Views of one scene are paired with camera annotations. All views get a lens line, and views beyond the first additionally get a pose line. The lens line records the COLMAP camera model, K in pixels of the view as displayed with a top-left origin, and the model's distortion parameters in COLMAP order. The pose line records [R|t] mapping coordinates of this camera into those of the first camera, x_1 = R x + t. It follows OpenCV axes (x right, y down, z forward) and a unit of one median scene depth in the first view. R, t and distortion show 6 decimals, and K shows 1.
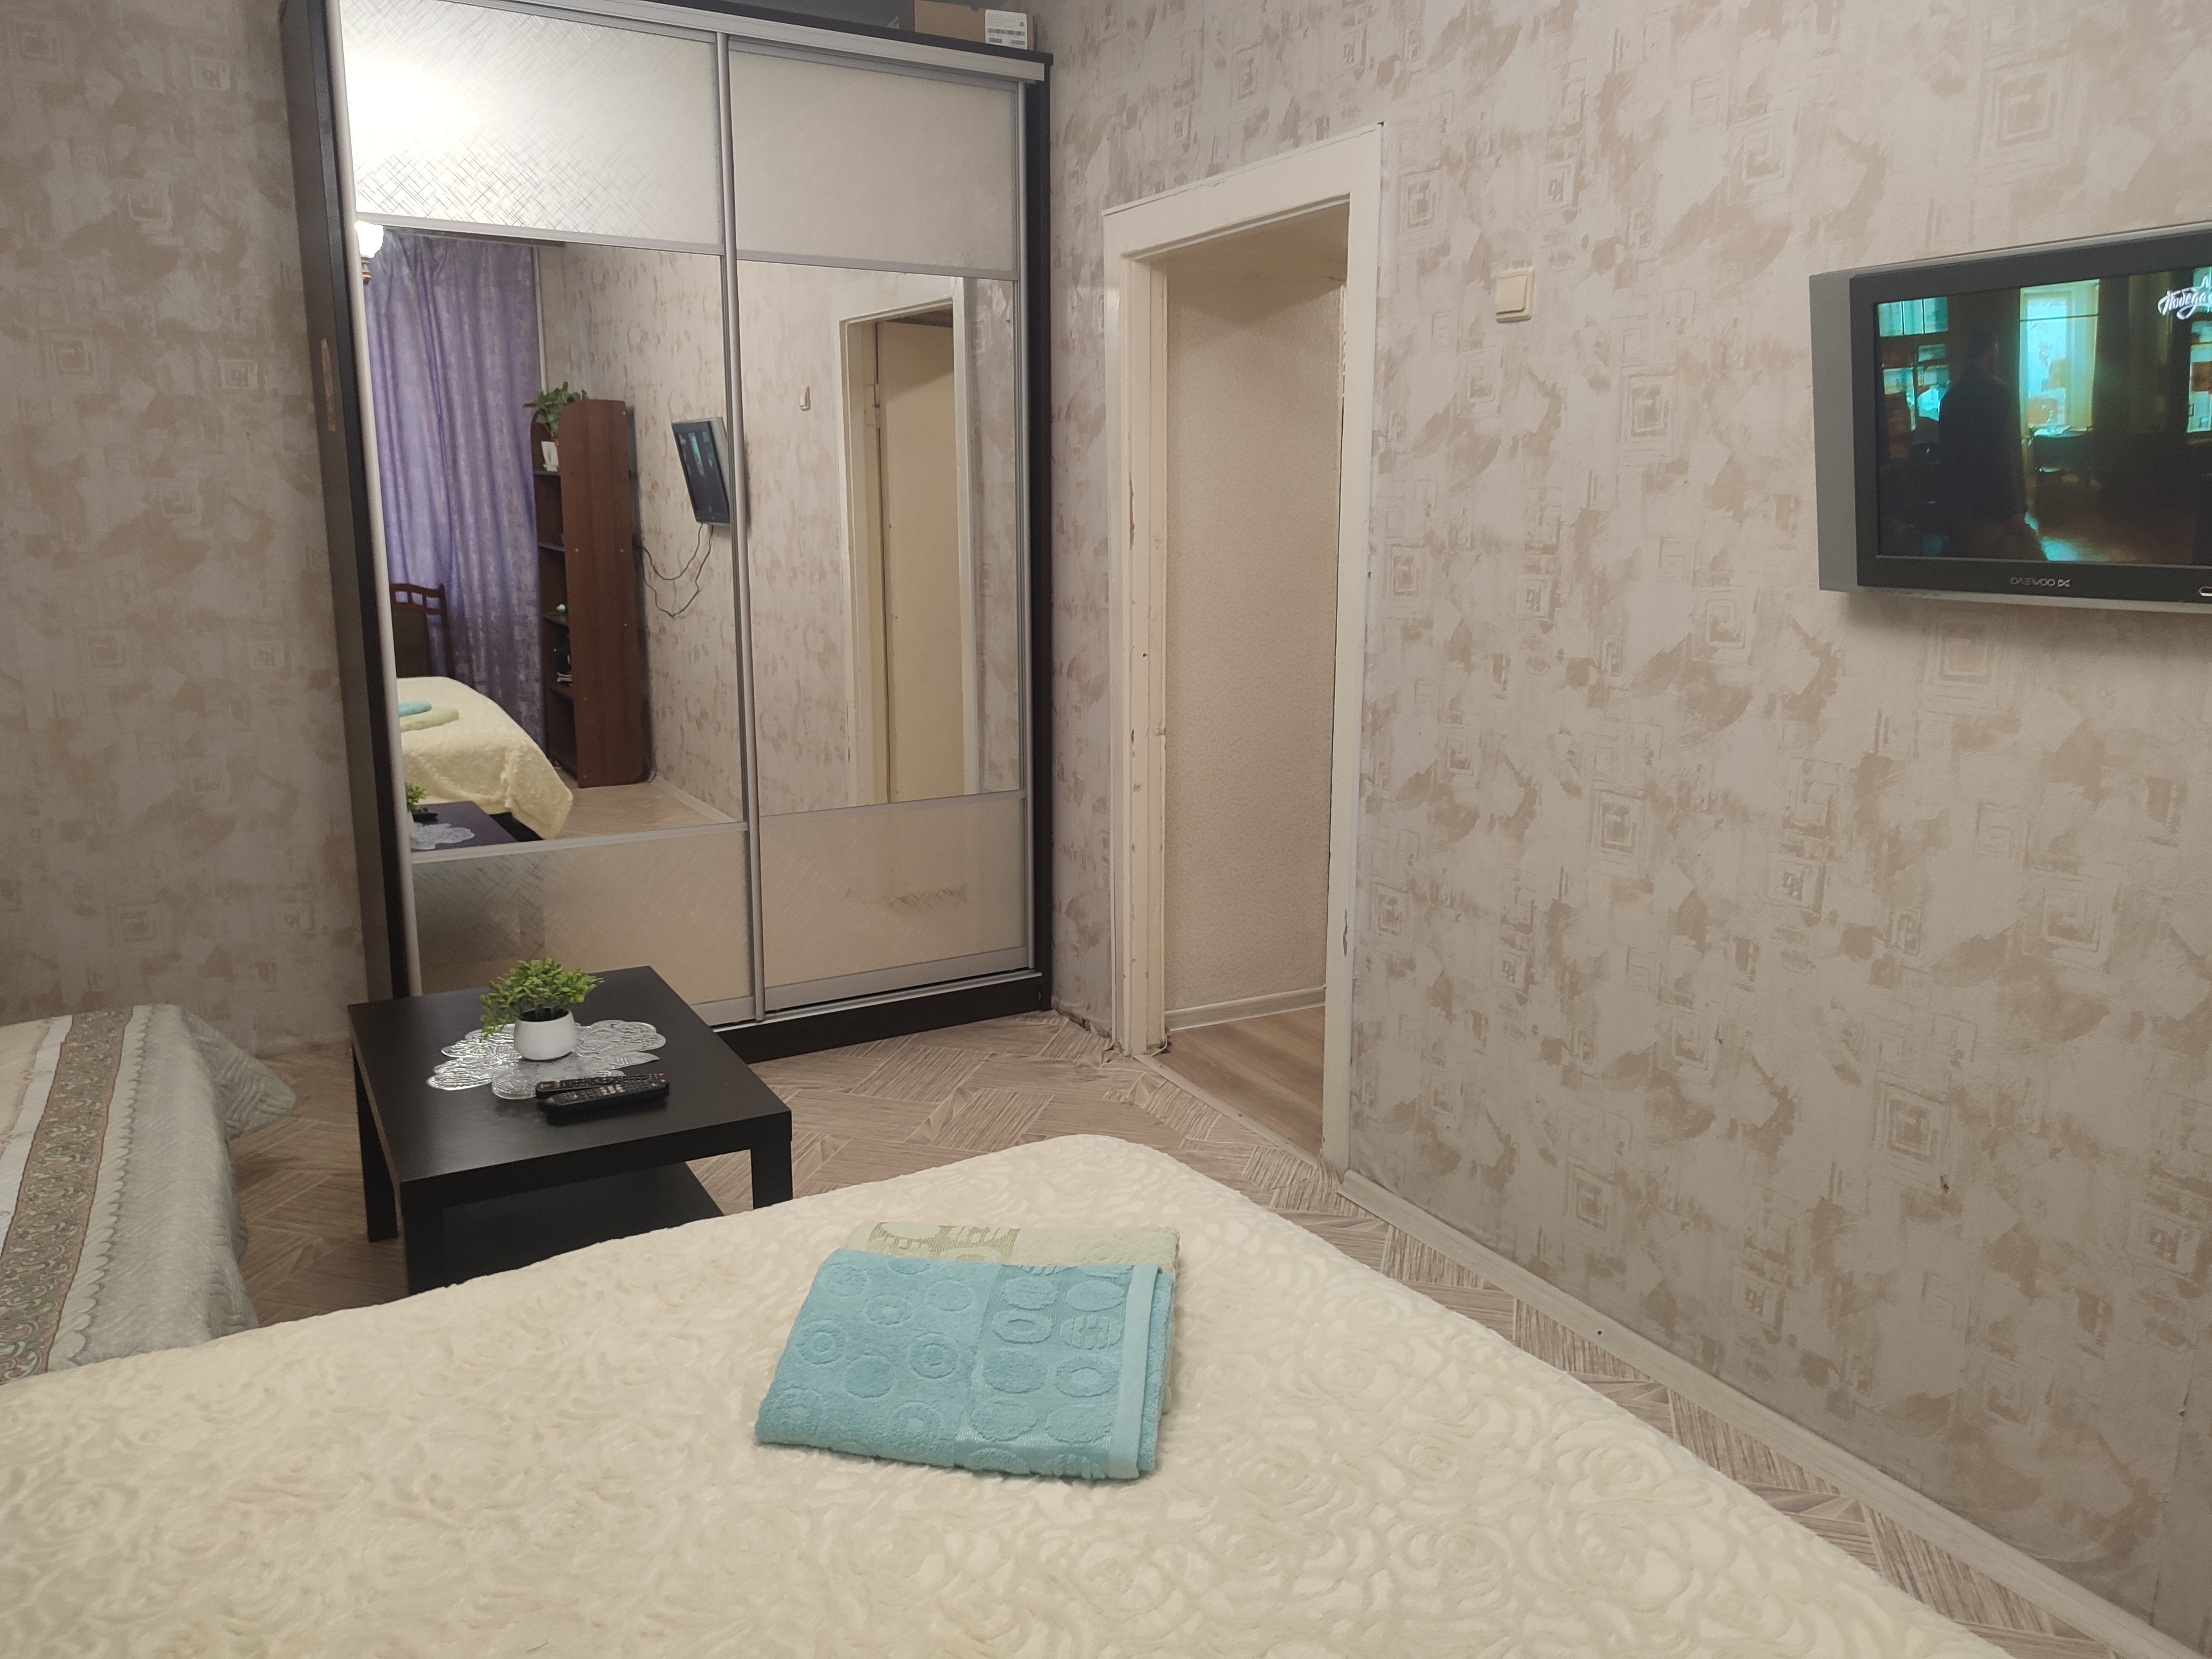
lens RADIAL K [[1571.1, 0, 1110.6], [0, 1571.1, 825.3], [0, 0, 1]] dist [0.018640, -0.023236]
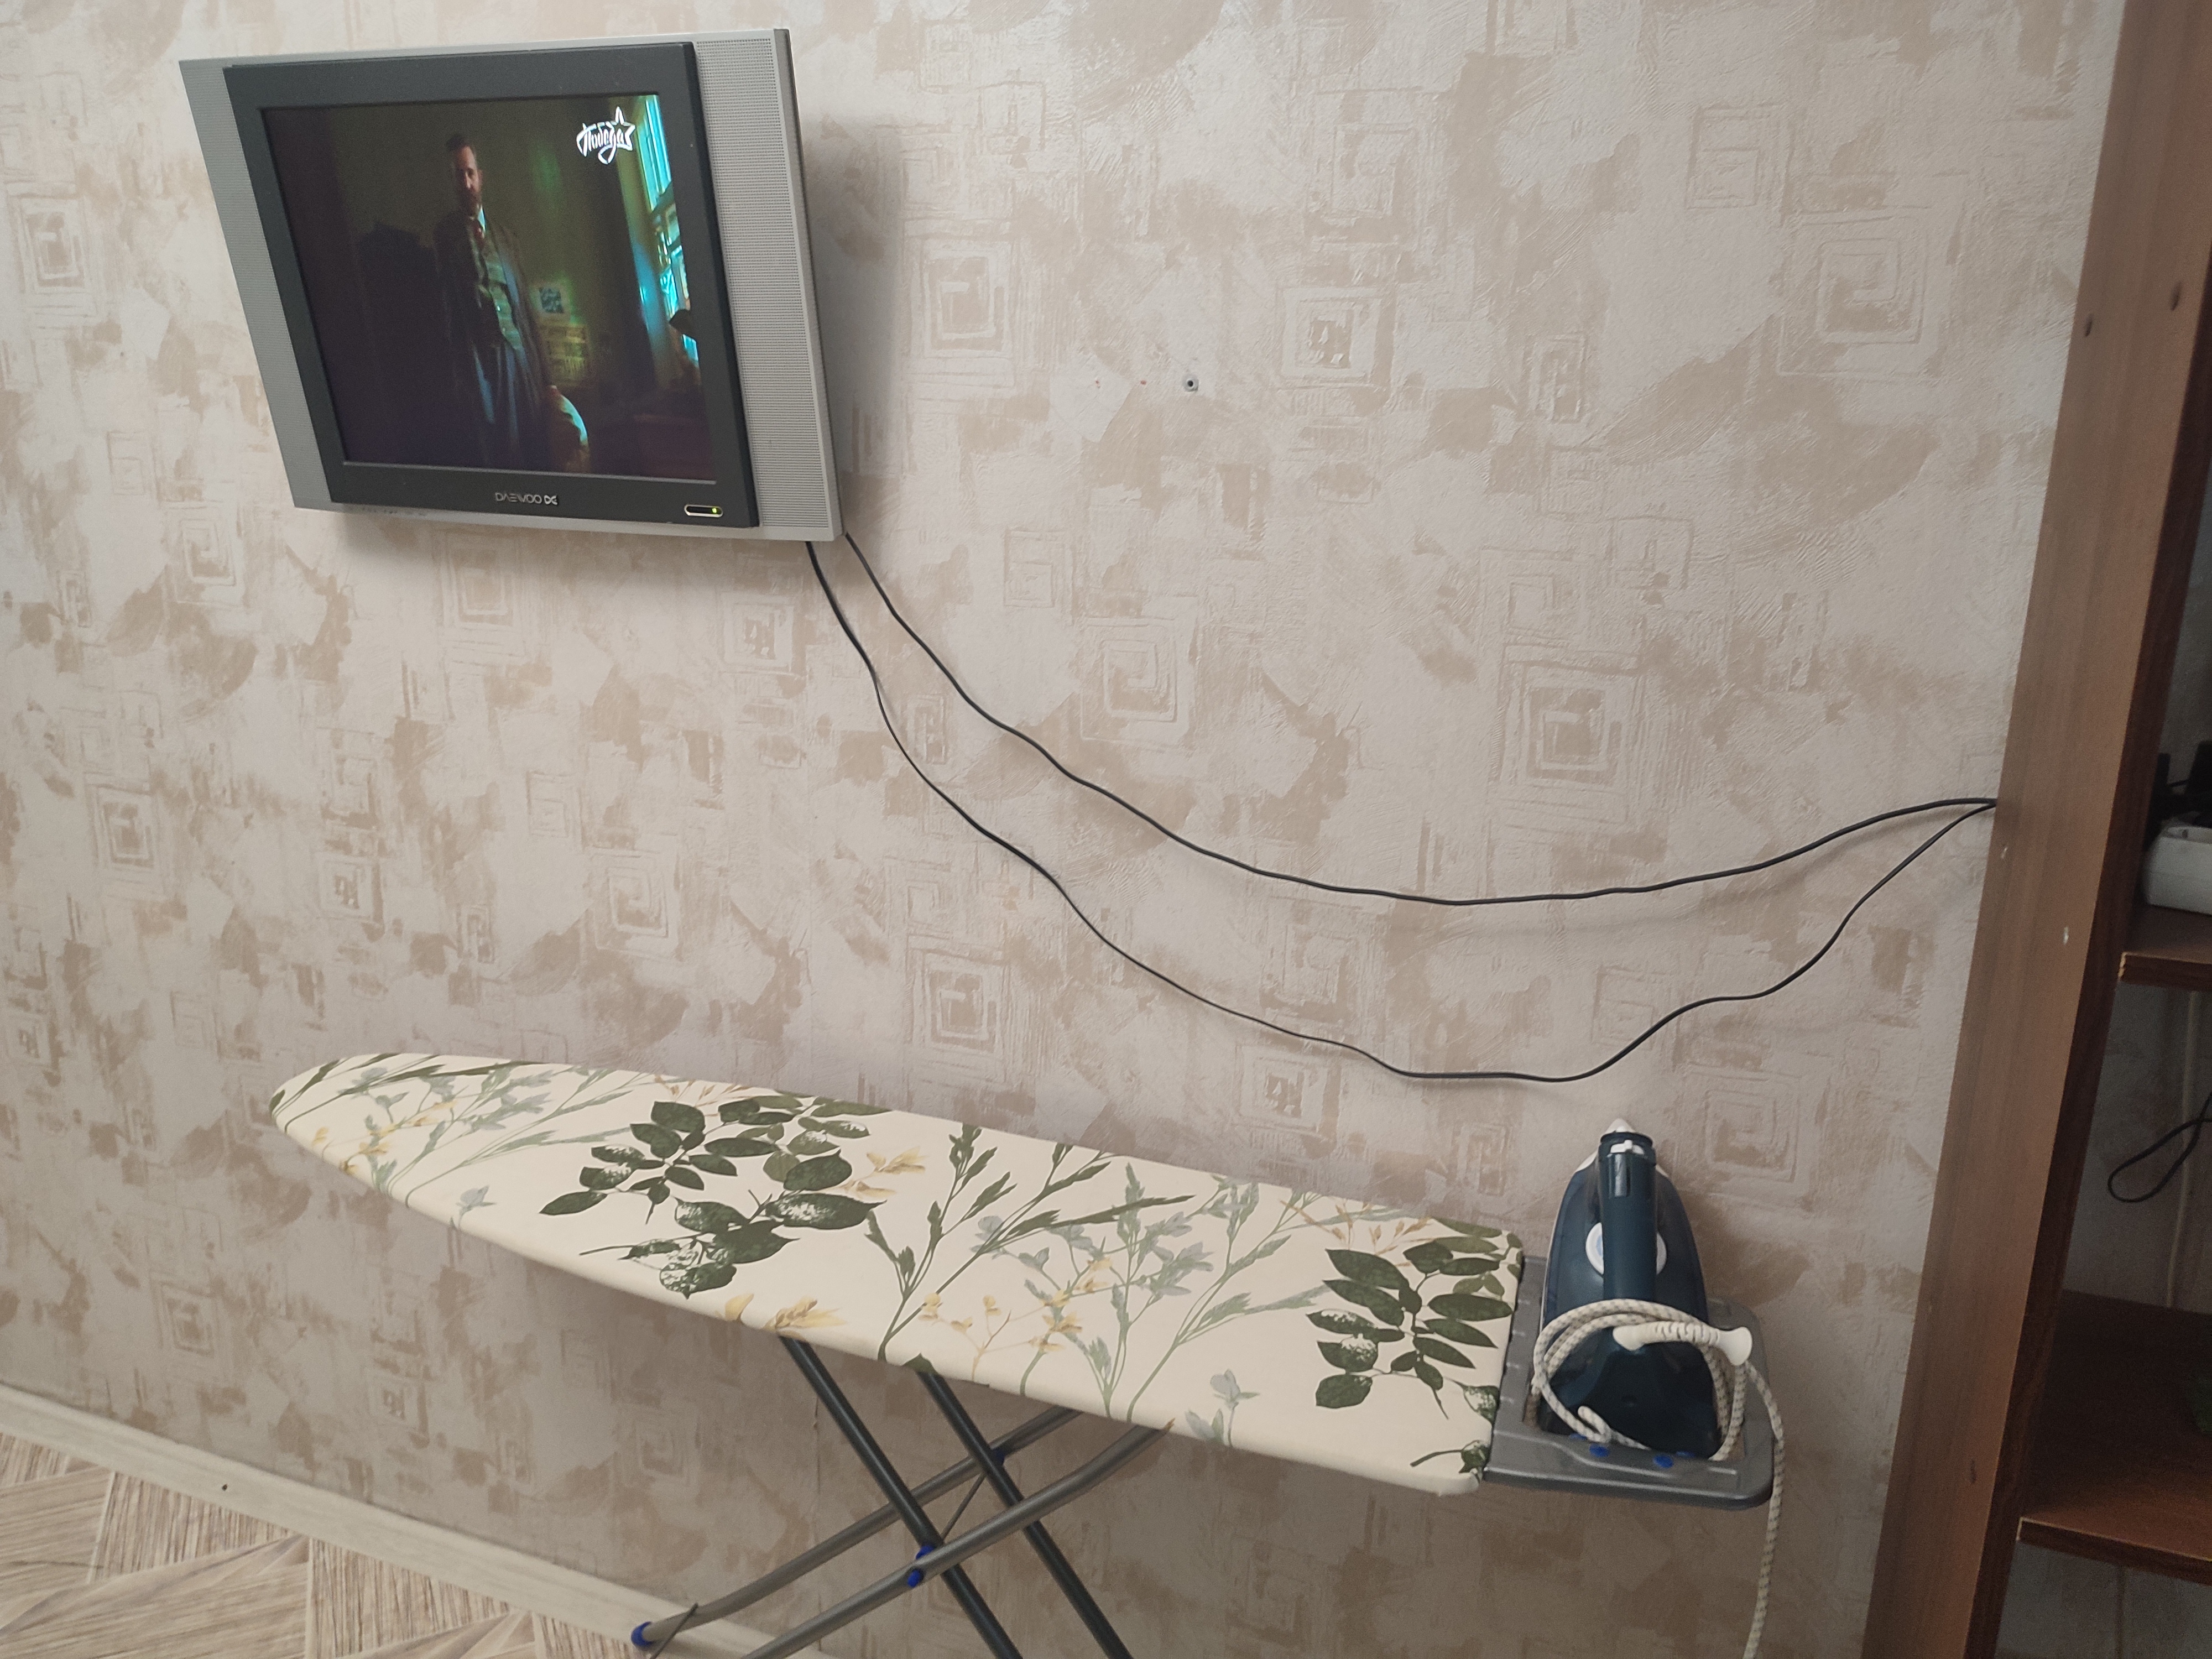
lens RADIAL K [[1571.1, 0, 1106.0], [0, 1571.1, 827.0], [0, 0, 1]] dist [0.018640, -0.023236]
pose [[0.777505, -0.149324, 0.610892, 0.247824], [0.102917, 0.988517, 0.110643, -0.039328], [-0.620399, -0.023154, 0.783945, 0.157780]]
